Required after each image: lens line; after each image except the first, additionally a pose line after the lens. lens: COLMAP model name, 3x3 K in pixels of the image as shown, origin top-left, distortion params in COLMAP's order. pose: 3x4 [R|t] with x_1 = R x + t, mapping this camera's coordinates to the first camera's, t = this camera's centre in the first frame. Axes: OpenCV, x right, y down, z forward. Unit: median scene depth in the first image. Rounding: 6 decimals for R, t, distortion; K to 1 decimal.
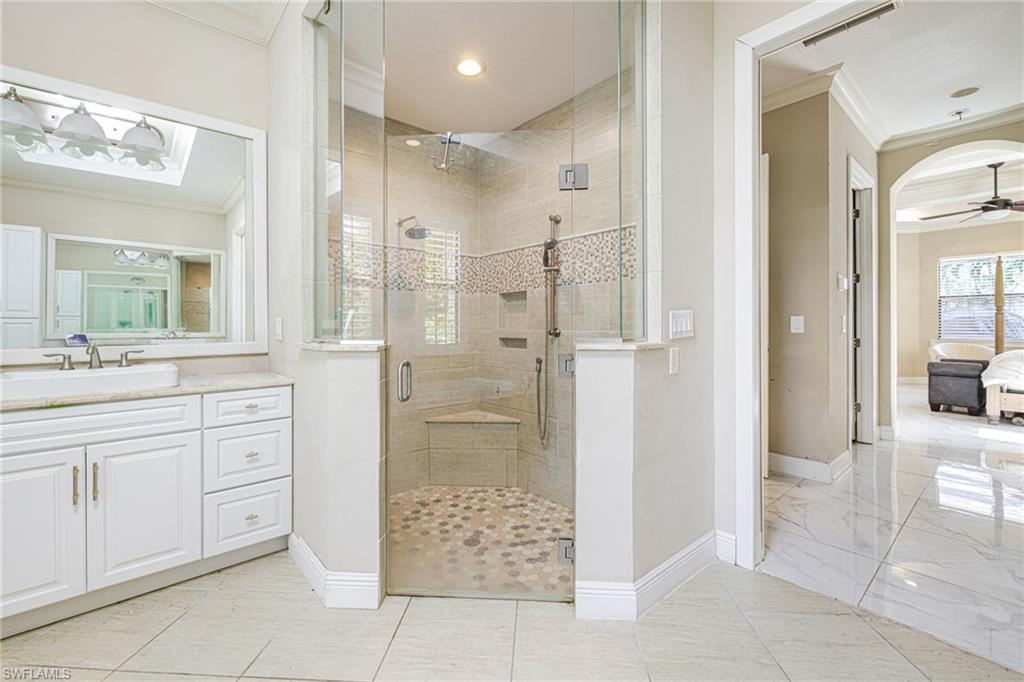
lens RADIAL K [[434.7, 0, 501.2], [0, 434.7, 324.3], [0, 0, 1]] dist [-0.000013, 0.000094]
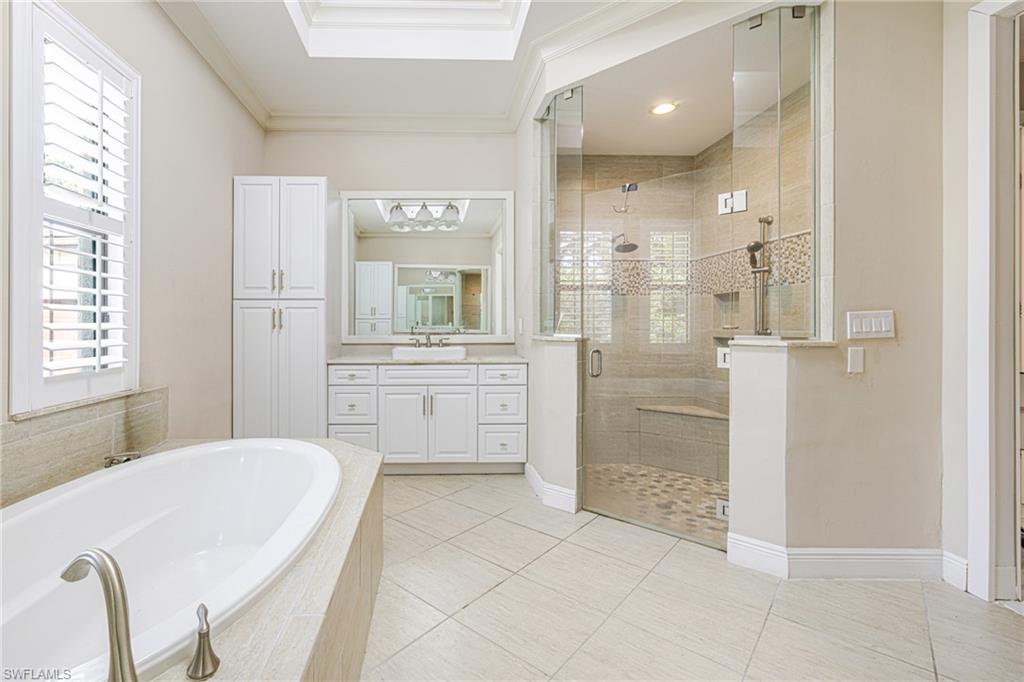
lens RADIAL K [[451.1, 0, 513.7], [0, 451.1, 324.1], [0, 0, 1]] dist [-0.000036, -0.000051]
pose [[0.869559, 0.004046, -0.493813, 0.180454], [-0.004087, 0.999991, 0.000998, 0.000931], [0.493812, 0.001150, 0.869568, -0.275979]]
